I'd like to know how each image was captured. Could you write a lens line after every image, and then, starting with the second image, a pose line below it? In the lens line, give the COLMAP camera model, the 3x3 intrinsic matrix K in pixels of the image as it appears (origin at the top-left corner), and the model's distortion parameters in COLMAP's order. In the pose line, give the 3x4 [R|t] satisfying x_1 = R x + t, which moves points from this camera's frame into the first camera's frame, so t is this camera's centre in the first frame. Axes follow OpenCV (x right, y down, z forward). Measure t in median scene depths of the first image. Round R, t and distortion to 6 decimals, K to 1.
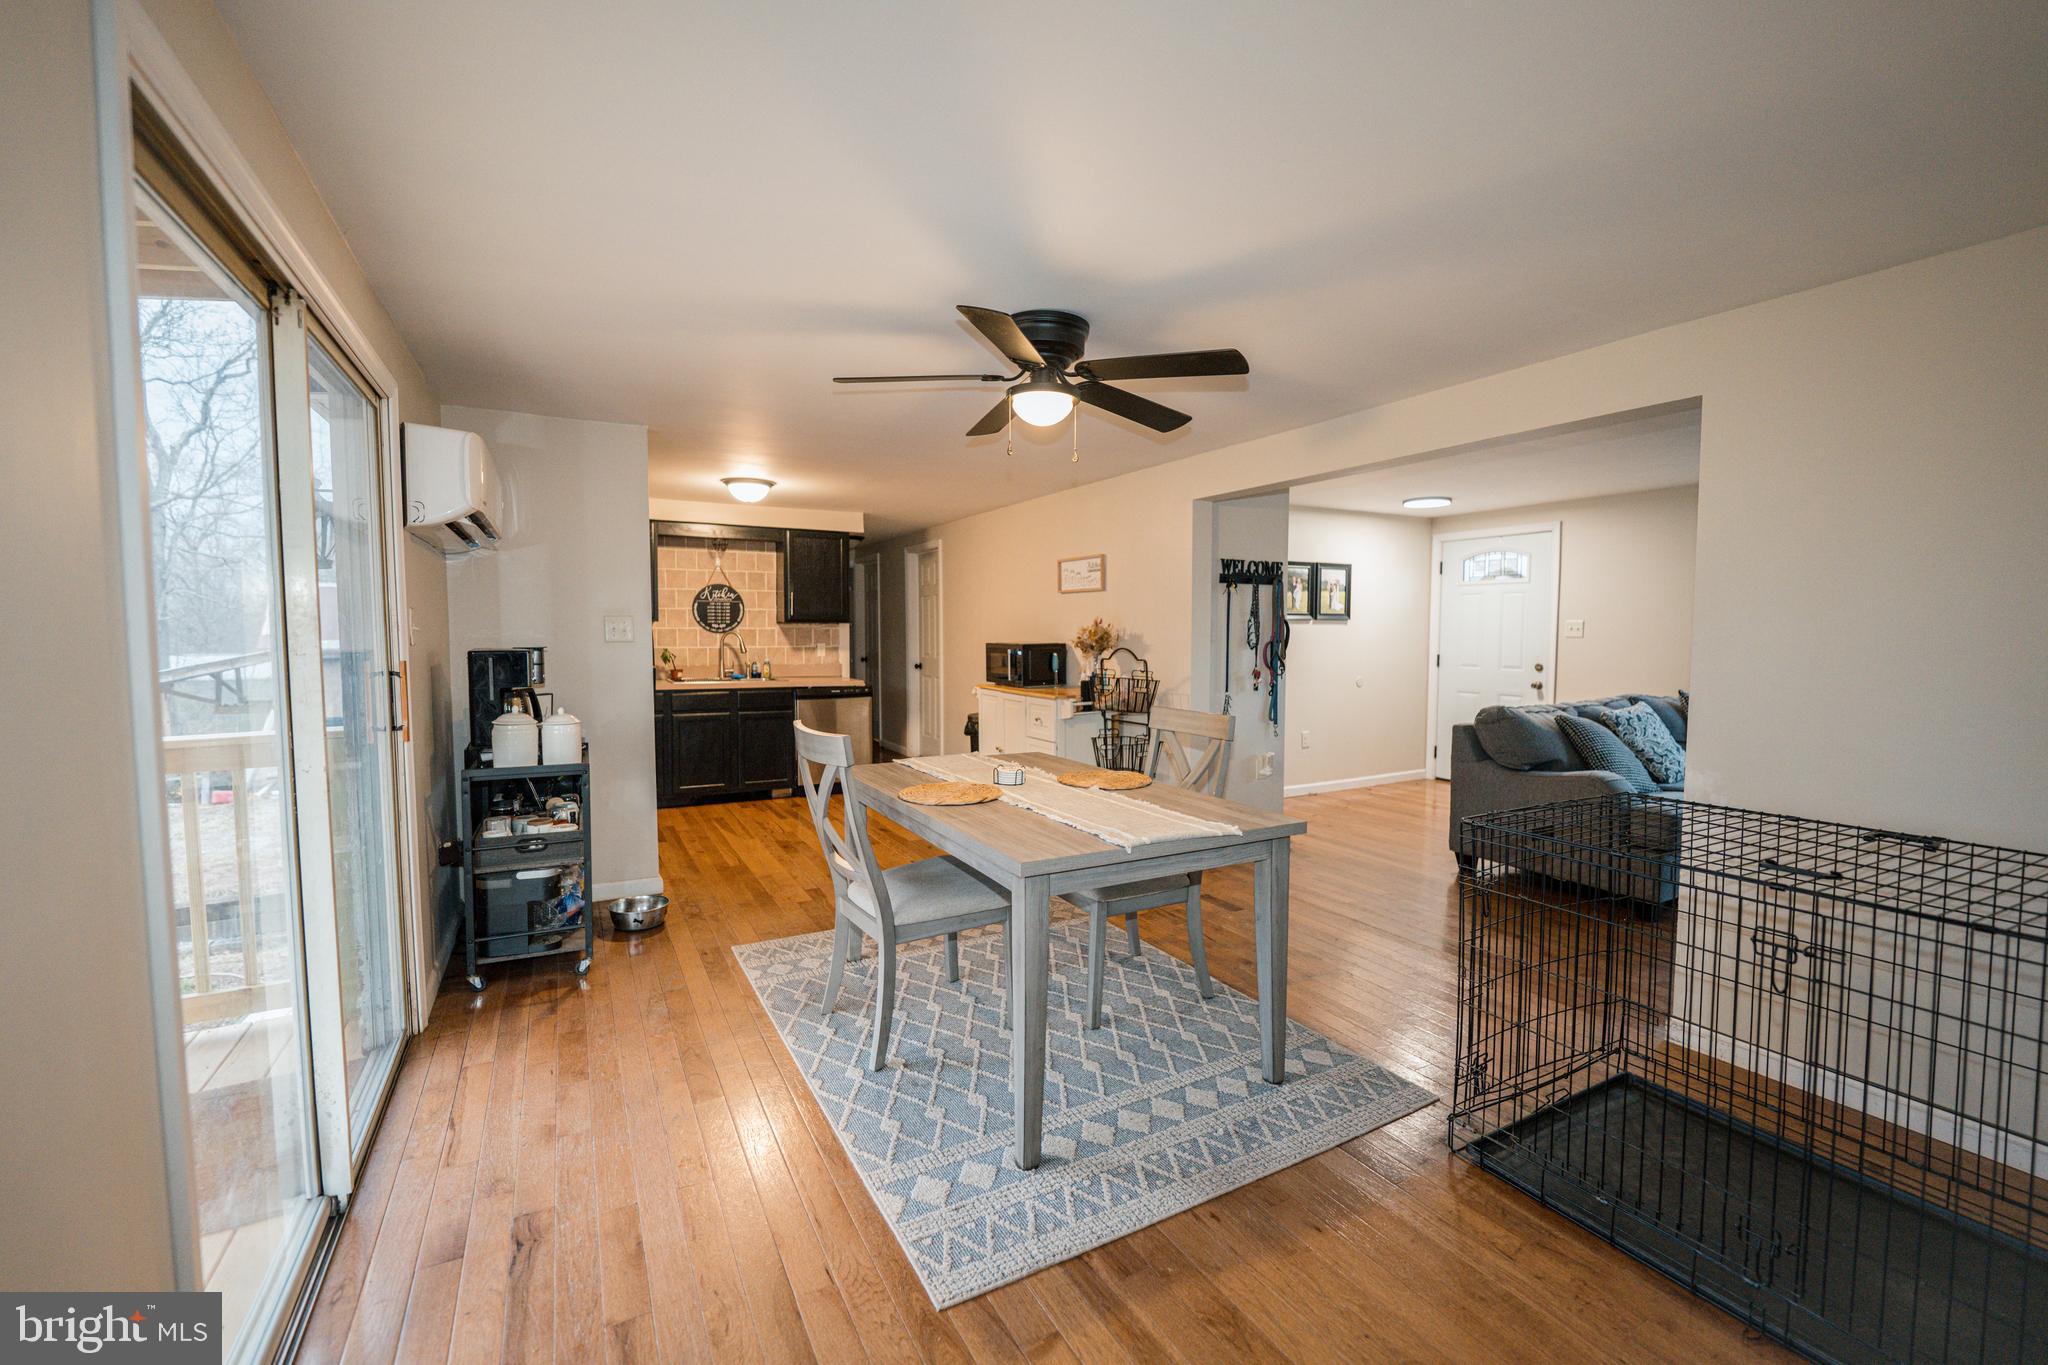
lens RADIAL K [[844.3, 0, 1021.2], [0, 844.3, 679.4], [0, 0, 1]] dist [-0.005205, -0.000496]
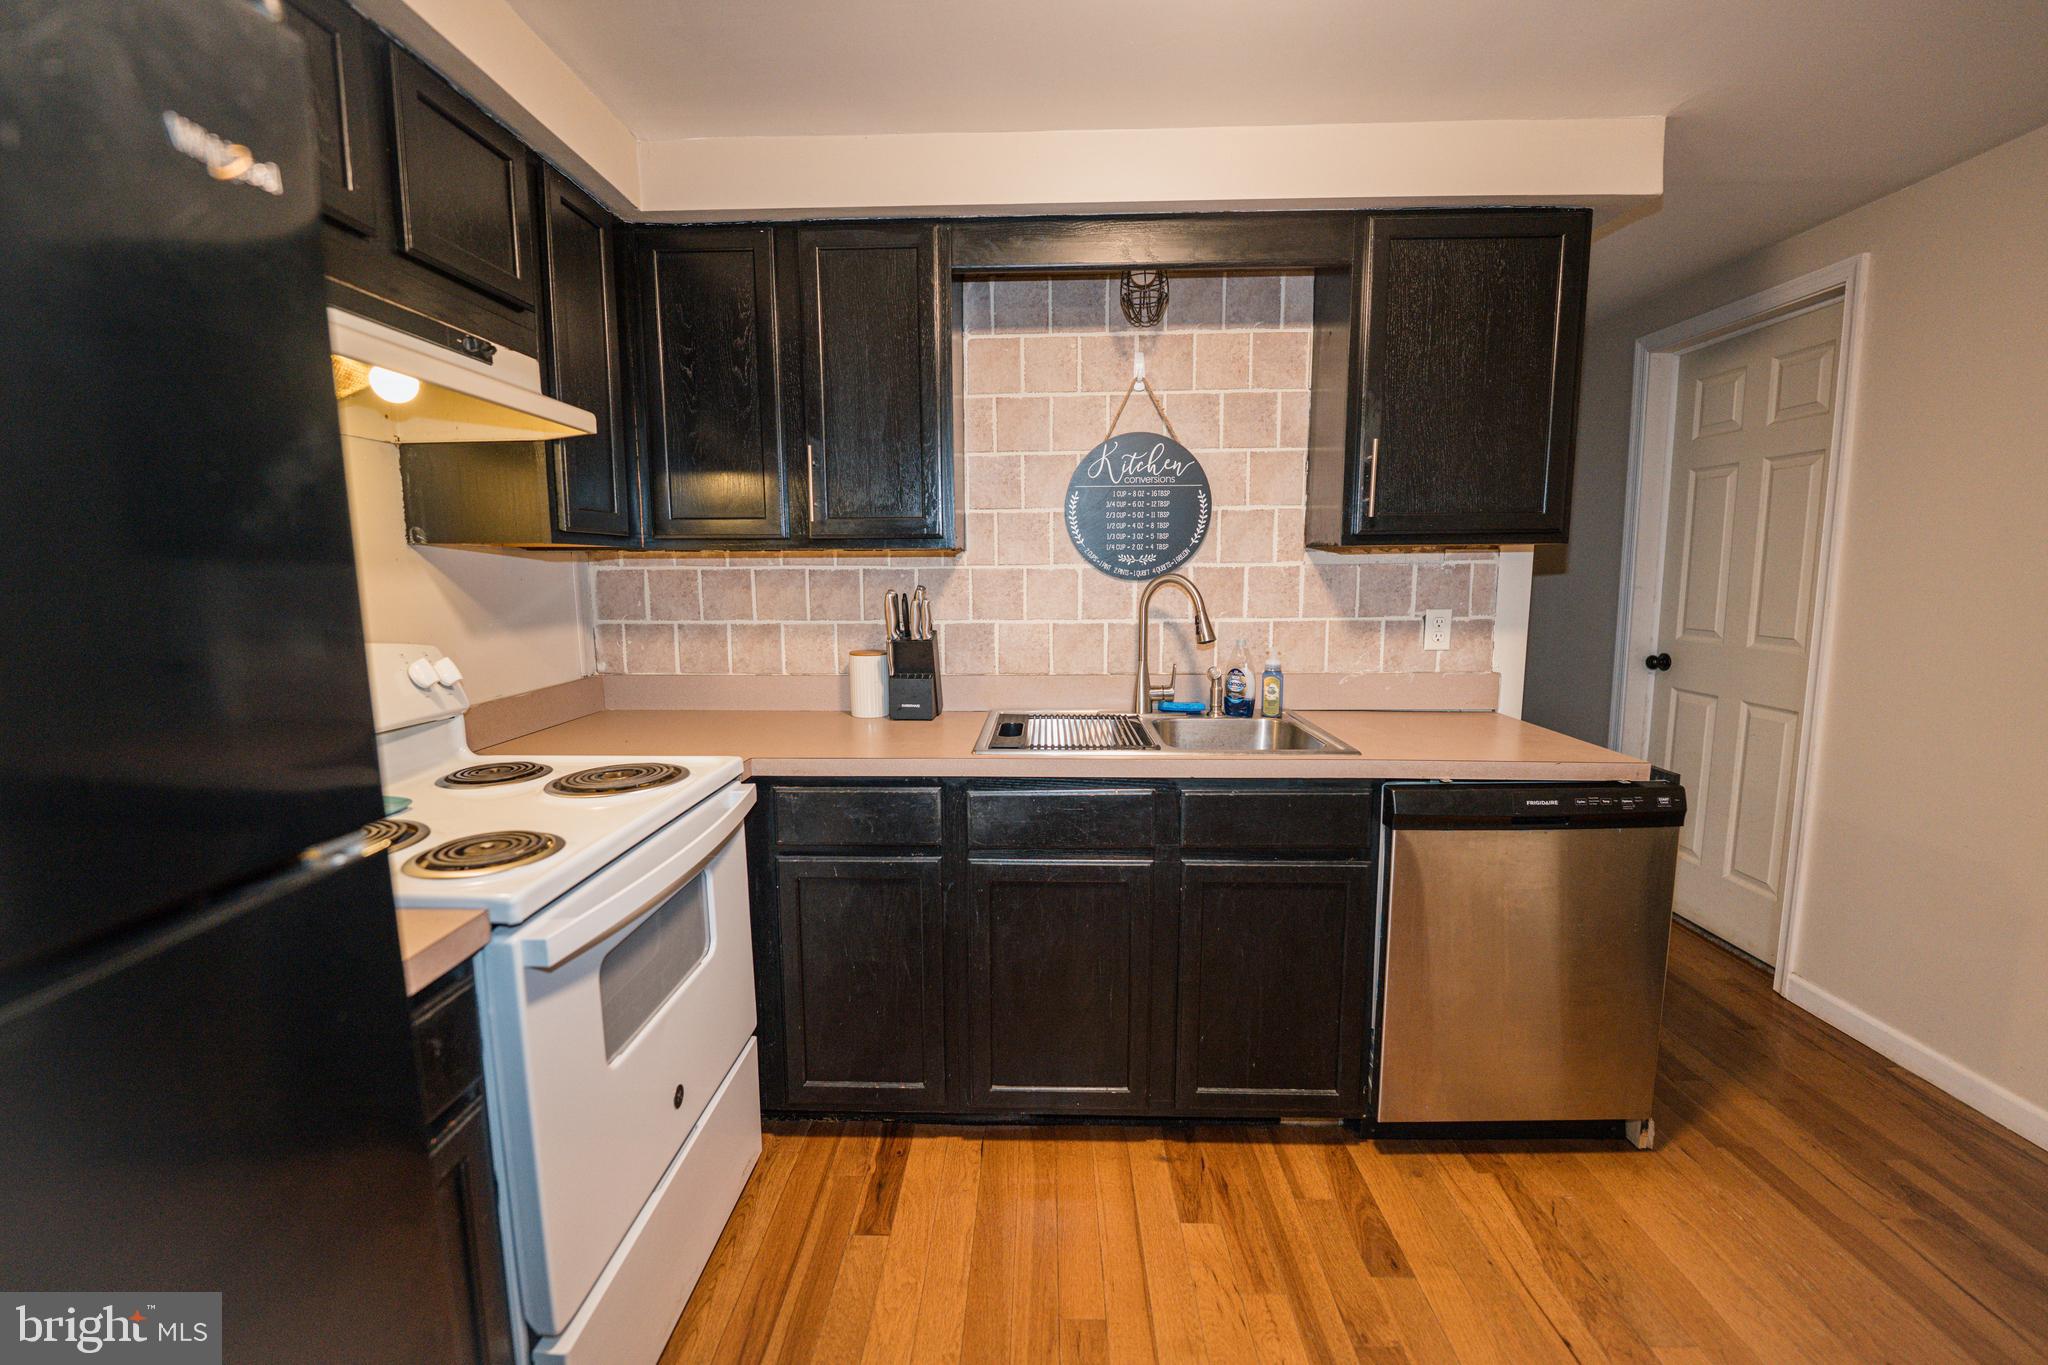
lens RADIAL K [[844.3, 0, 1021.2], [0, 844.3, 679.4], [0, 0, 1]] dist [-0.005205, -0.000496]
pose [[0.864959, 0.056382, -0.498665, -0.227532], [-0.018569, 0.996584, 0.080471, -0.041795], [0.501499, -0.060344, 0.863051, 0.684007]]
